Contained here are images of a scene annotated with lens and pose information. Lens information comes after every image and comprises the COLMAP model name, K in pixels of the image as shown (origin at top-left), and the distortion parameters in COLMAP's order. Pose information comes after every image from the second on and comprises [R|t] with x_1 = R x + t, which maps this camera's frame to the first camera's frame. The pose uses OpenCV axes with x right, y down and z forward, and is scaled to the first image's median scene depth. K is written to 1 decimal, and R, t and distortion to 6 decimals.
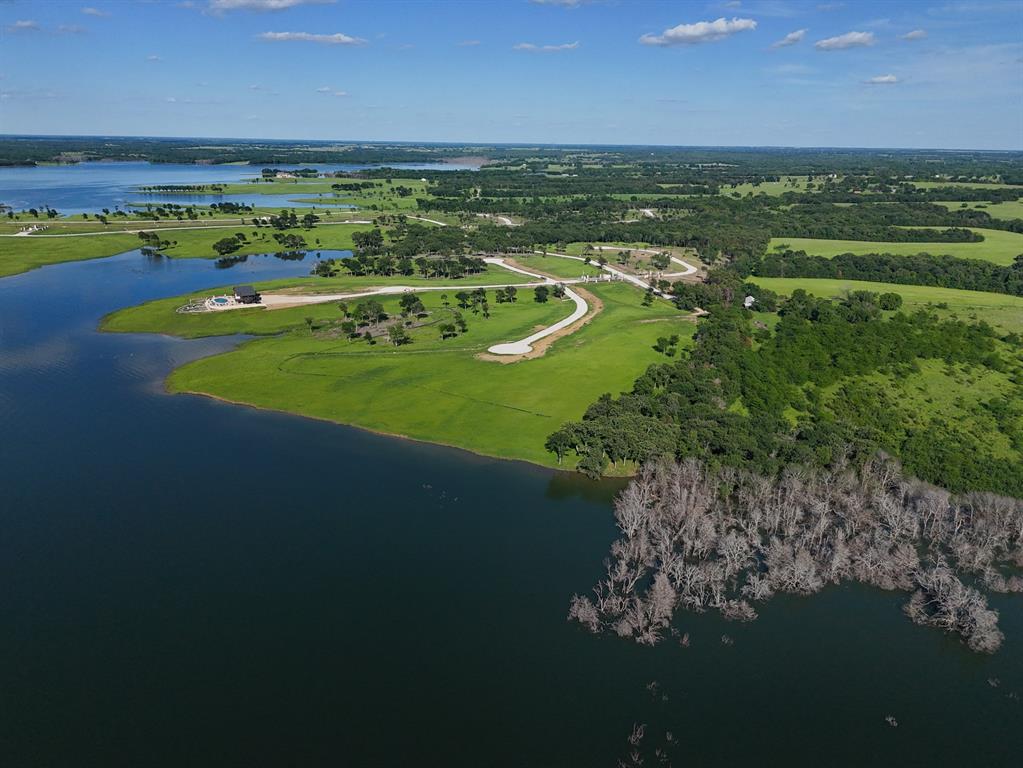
lens RADIAL K [[752.2, 0, 511.5], [0, 752.2, 384.0], [0, 0, 1]] dist [0.050200, -0.043885]
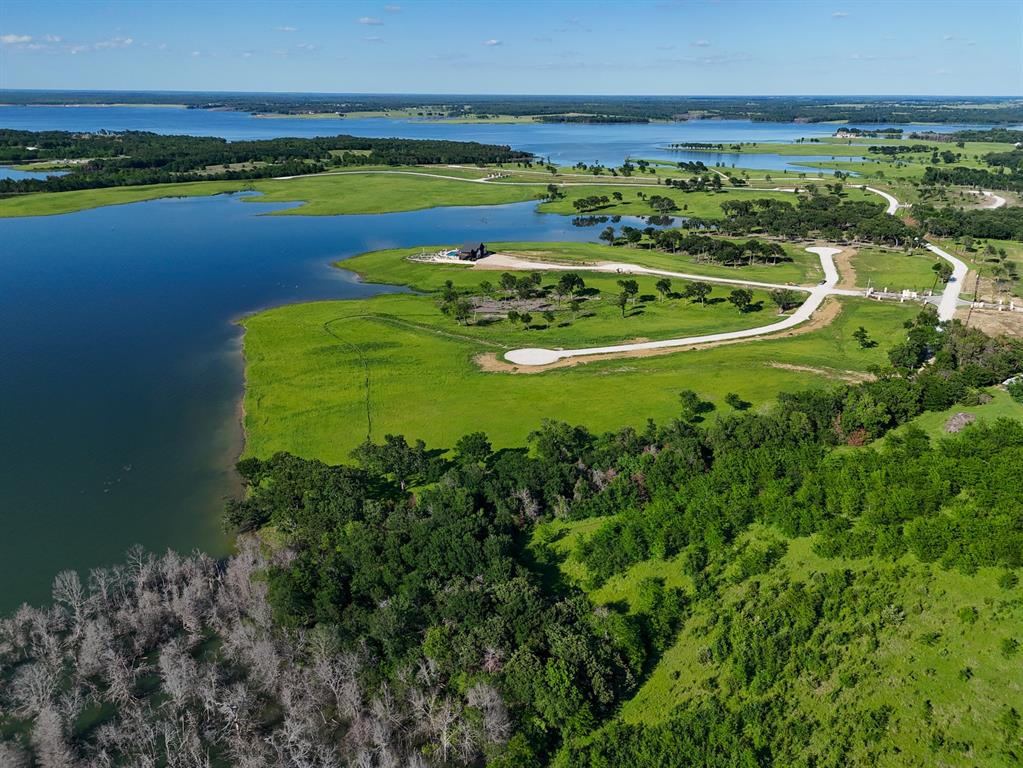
lens RADIAL K [[752.2, 0, 511.5], [0, 752.2, 384.0], [0, 0, 1]] dist [0.050200, -0.043885]
pose [[0.698495, 0.249474, -0.670722, 0.242037], [-0.217137, 0.966965, 0.133533, -0.058993], [0.681877, 0.052367, 0.729590, 0.209228]]
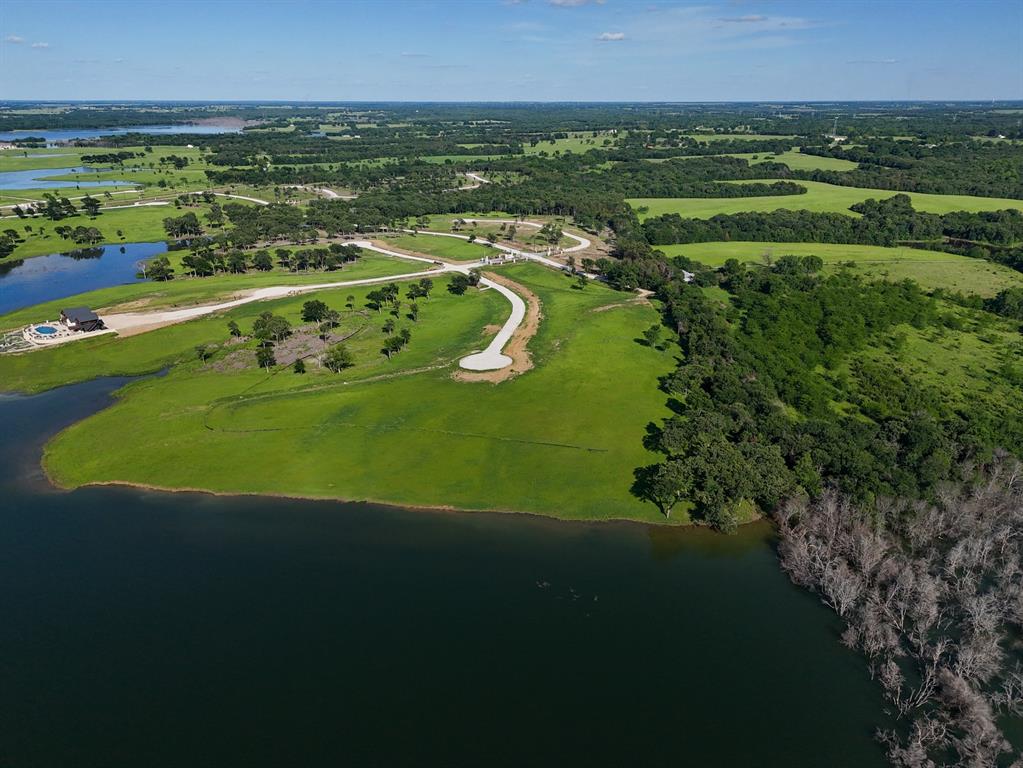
lens RADIAL K [[752.2, 0, 511.5], [0, 752.2, 384.0], [0, 0, 1]] dist [0.050200, -0.043885]
pose [[0.951561, -0.122858, 0.281848, -0.102190], [0.108225, 0.991868, 0.066971, -0.036037], [-0.287784, -0.033223, 0.957119, 0.090392]]
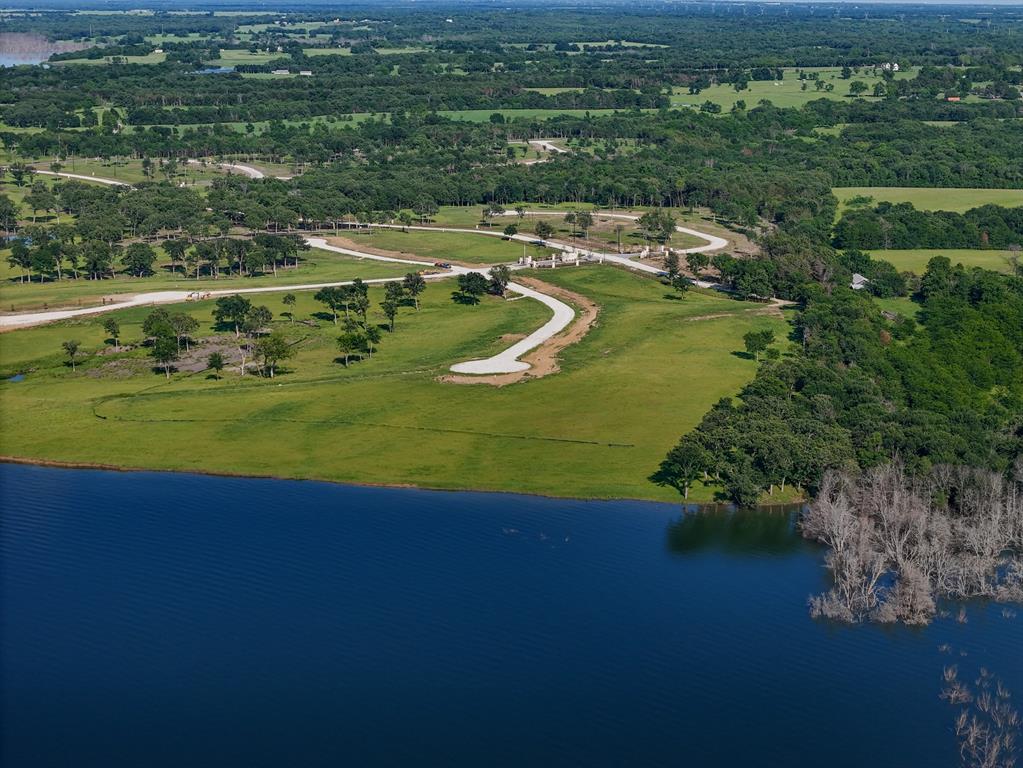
lens RADIAL K [[2051.9, 0, 511.5], [0, 2051.9, 384.0], [0, 0, 1]] dist [-0.342810, 2.073023]
pose [[0.975283, -0.051792, 0.214806, -0.148505], [0.076857, 0.990953, -0.110022, 0.063234], [-0.207164, 0.123812, 0.970440, -0.220397]]
